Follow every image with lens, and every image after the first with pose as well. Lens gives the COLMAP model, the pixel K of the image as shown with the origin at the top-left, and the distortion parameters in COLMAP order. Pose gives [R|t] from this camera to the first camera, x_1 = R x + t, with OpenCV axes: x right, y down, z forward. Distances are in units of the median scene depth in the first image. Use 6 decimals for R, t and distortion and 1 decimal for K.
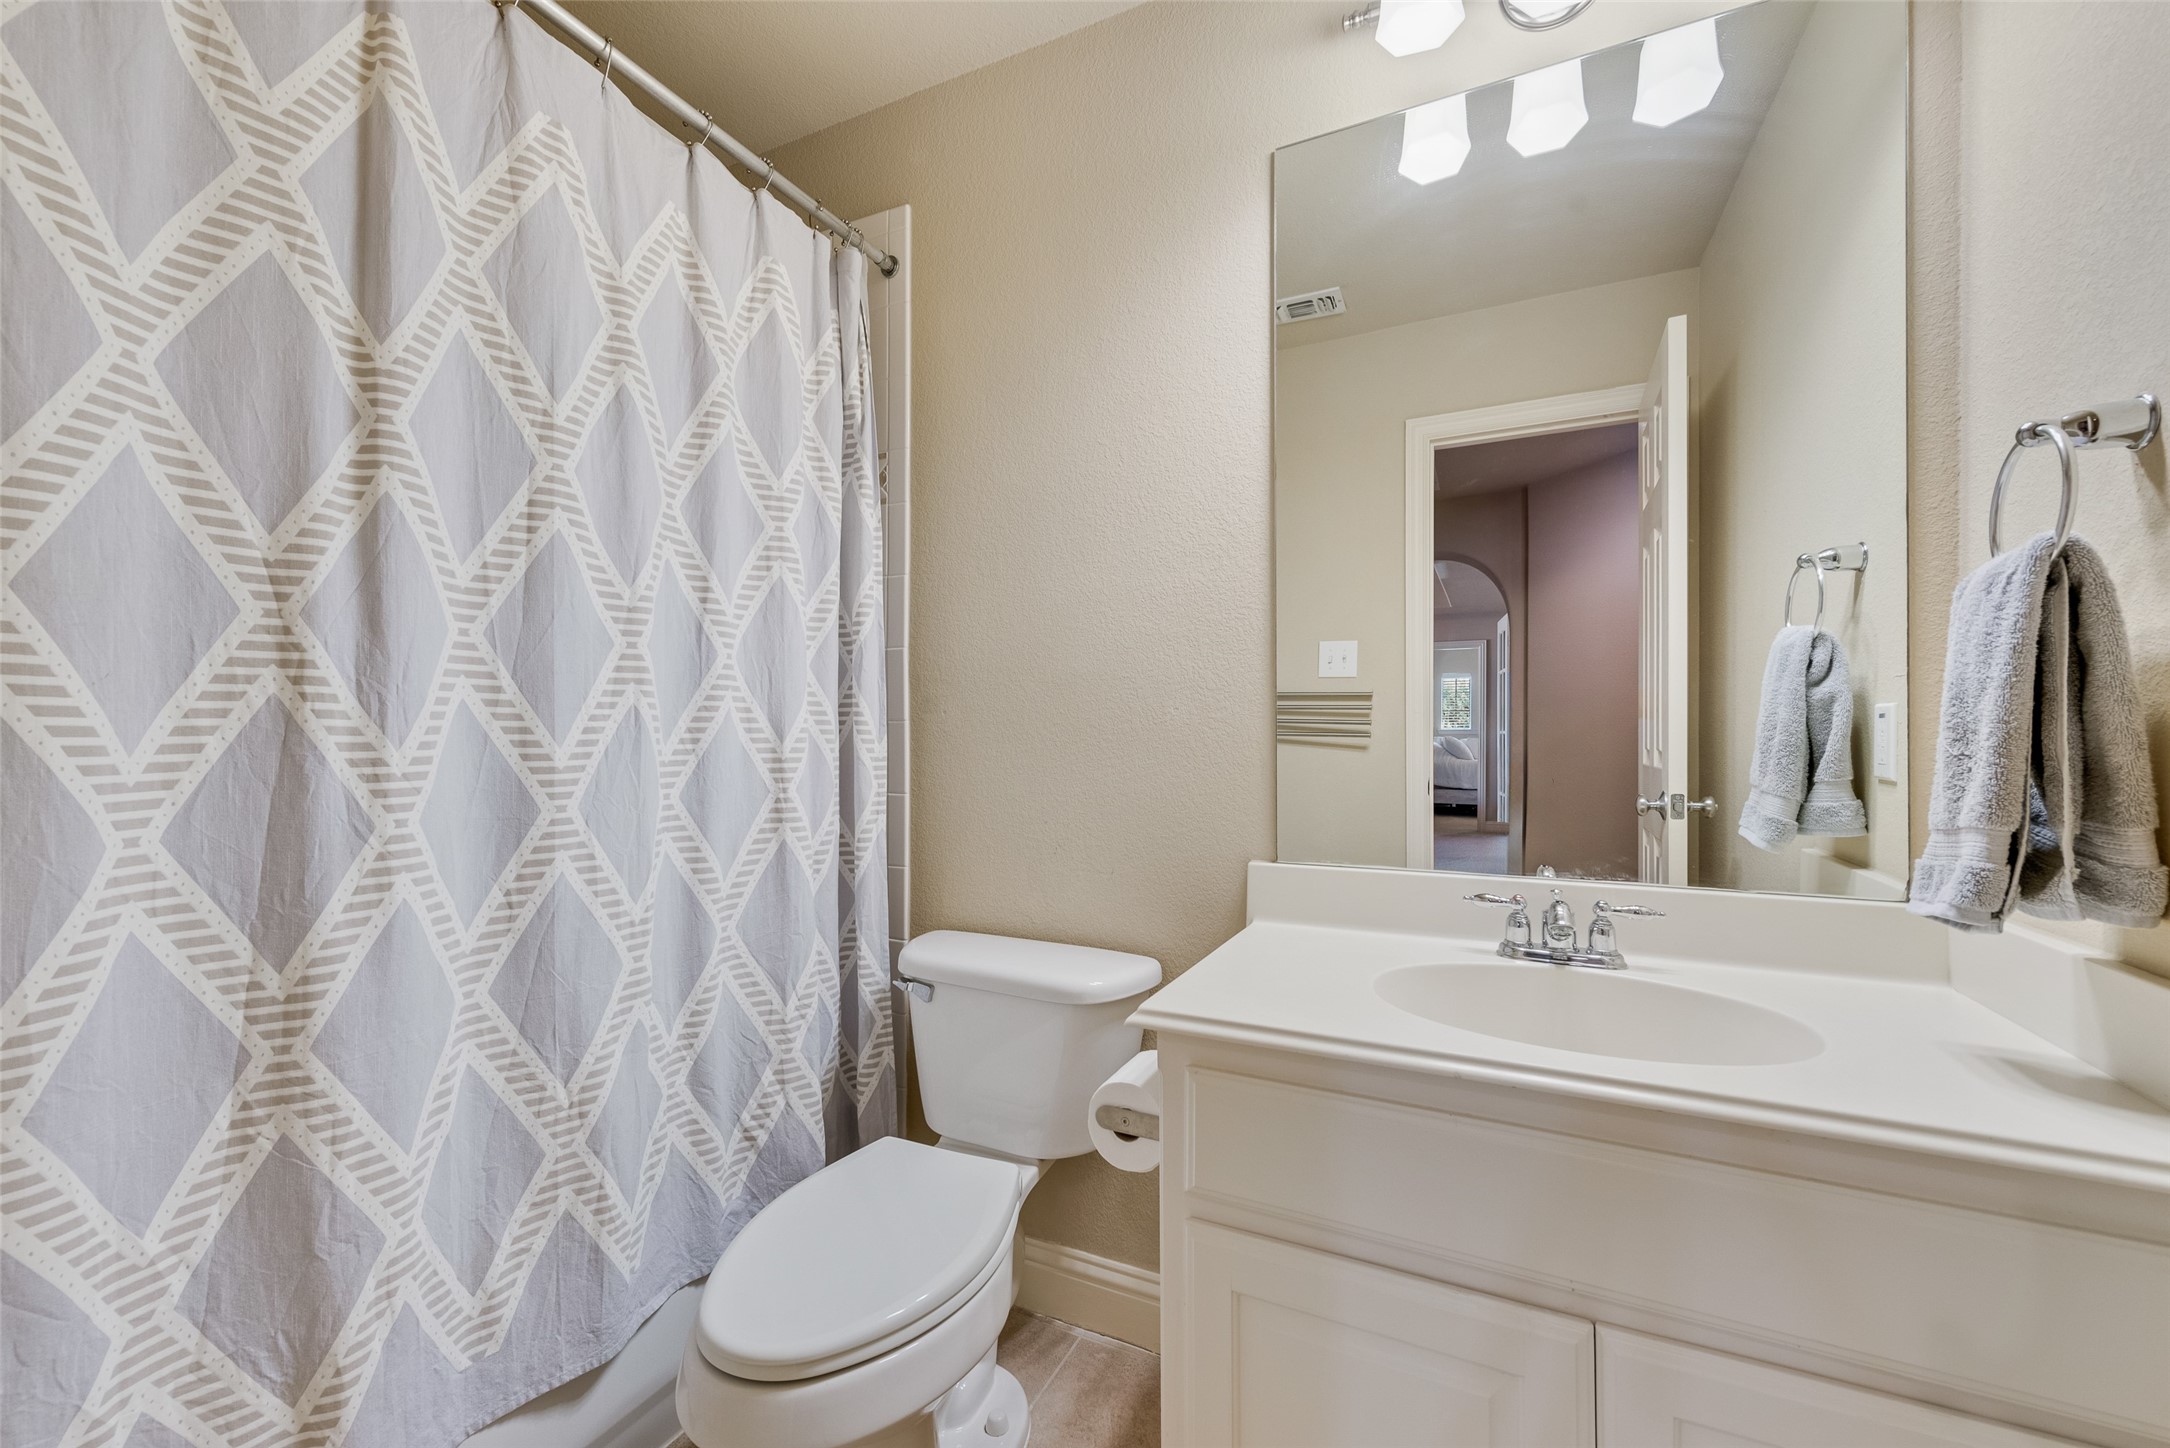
lens RADIAL K [[944.8, 0, 1090.4], [0, 944.8, 720.8], [0, 0, 1]] dist [-0.000132, -0.000050]
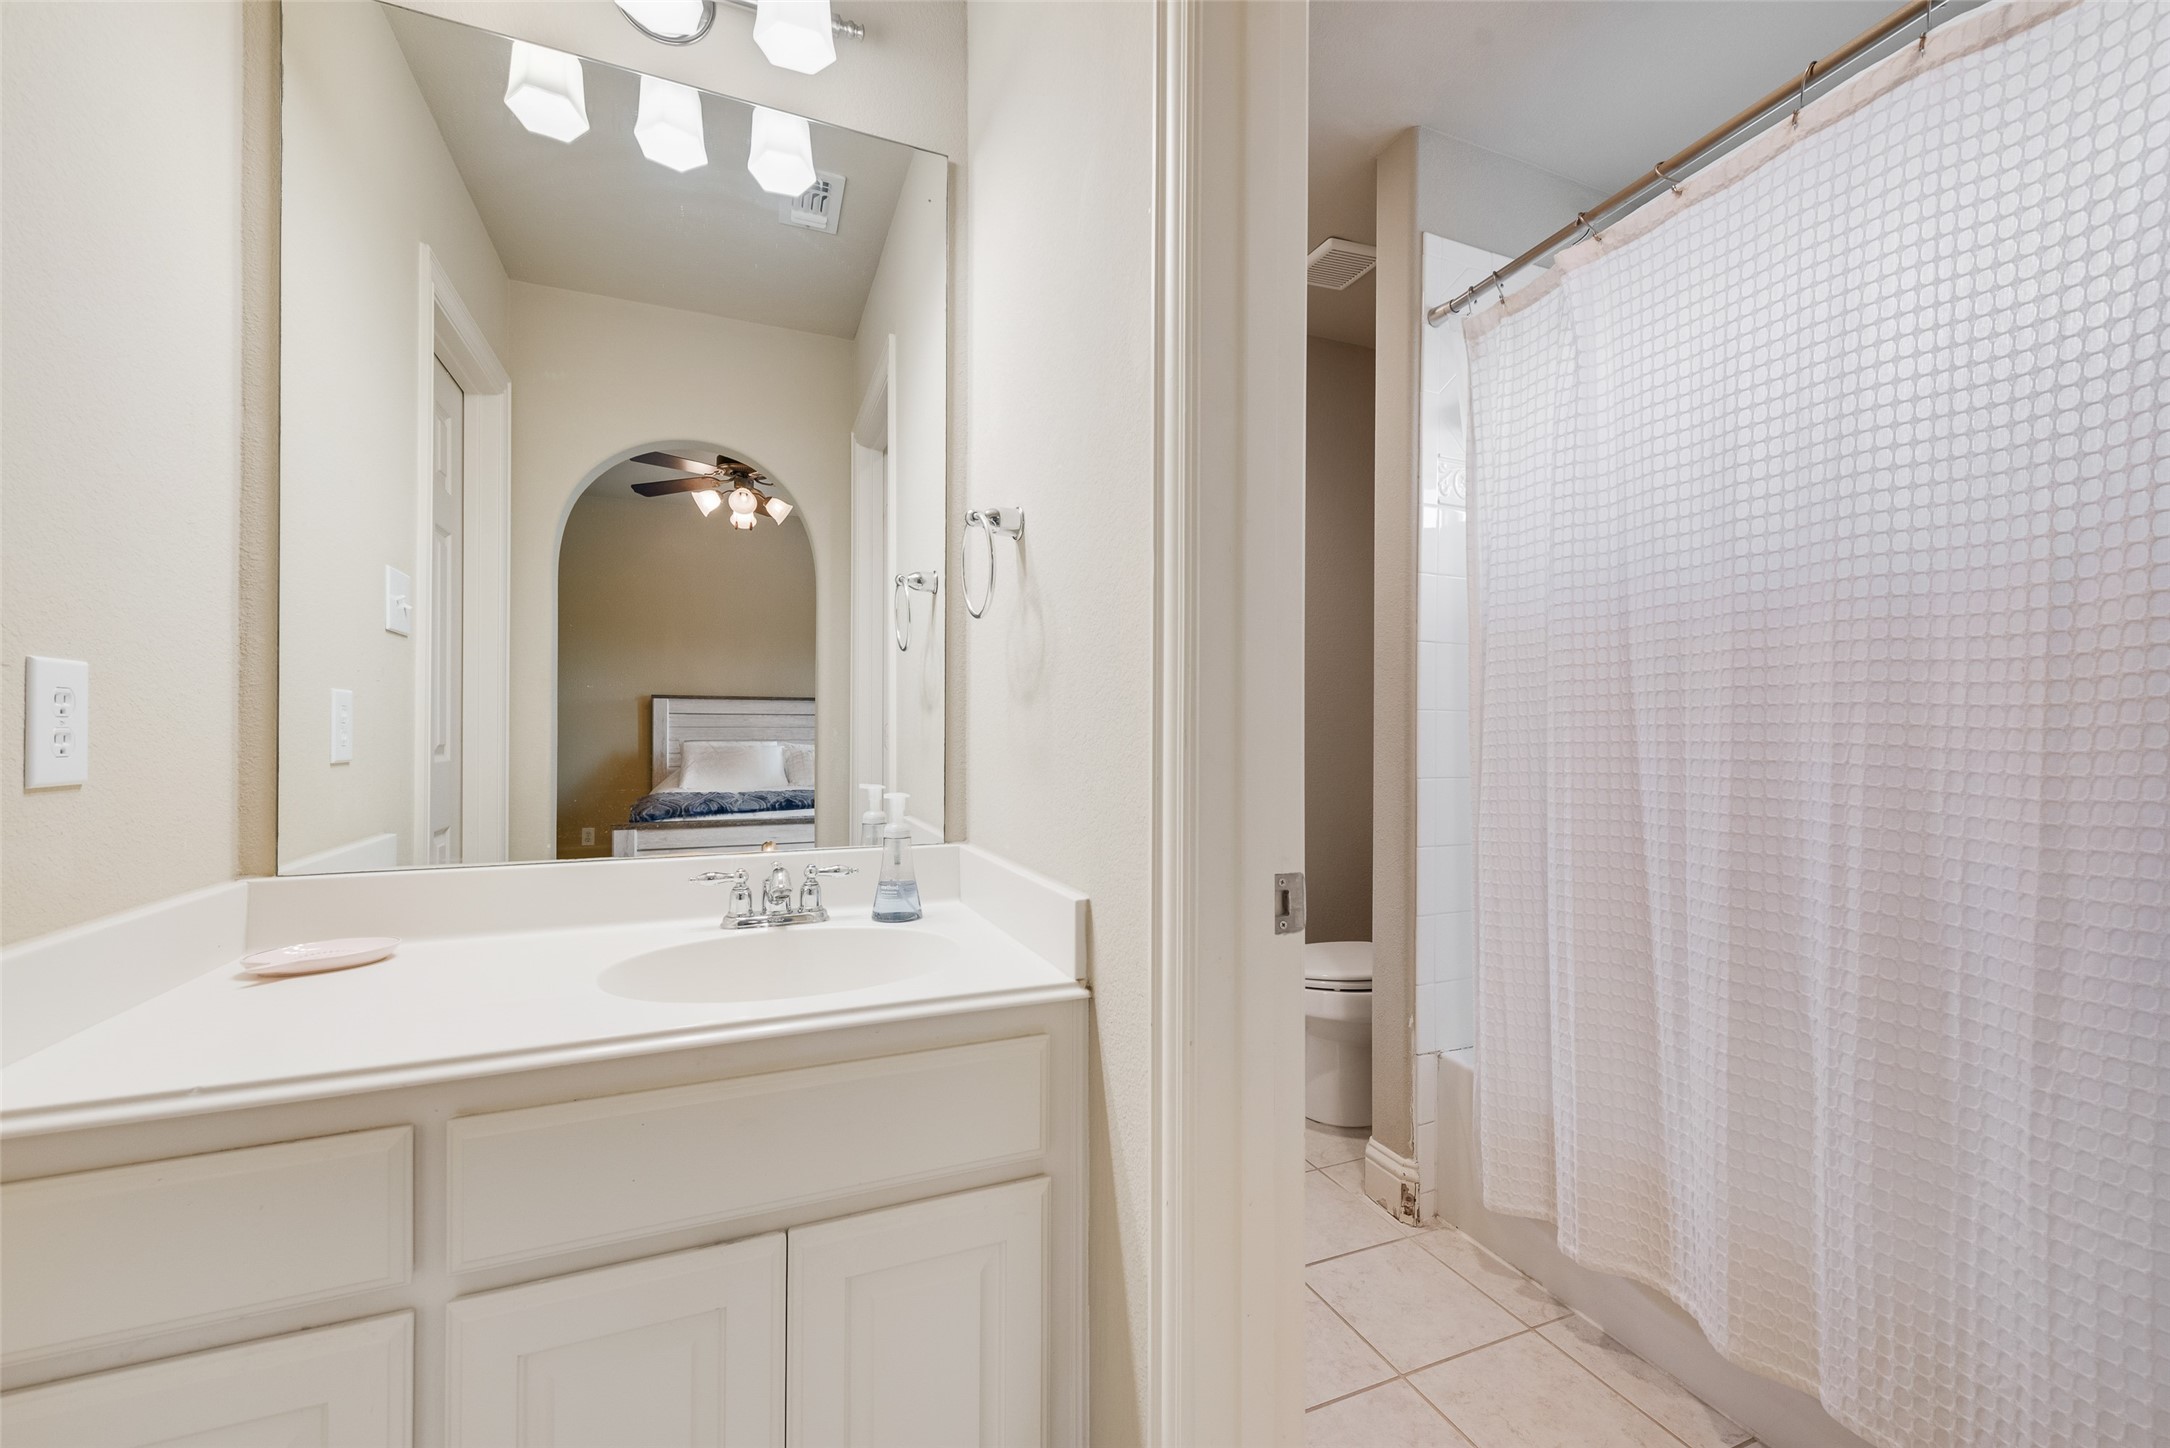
lens RADIAL K [[901.2, 0, 1078.5], [0, 901.2, 730.0], [0, 0, 1]] dist [0.000089, -0.000051]
pose [[0.614349, 0.000386, 0.789034, -0.122476], [-0.020696, 0.999664, 0.015626, -0.000424], [-0.788763, -0.025930, 0.614151, 0.058343]]
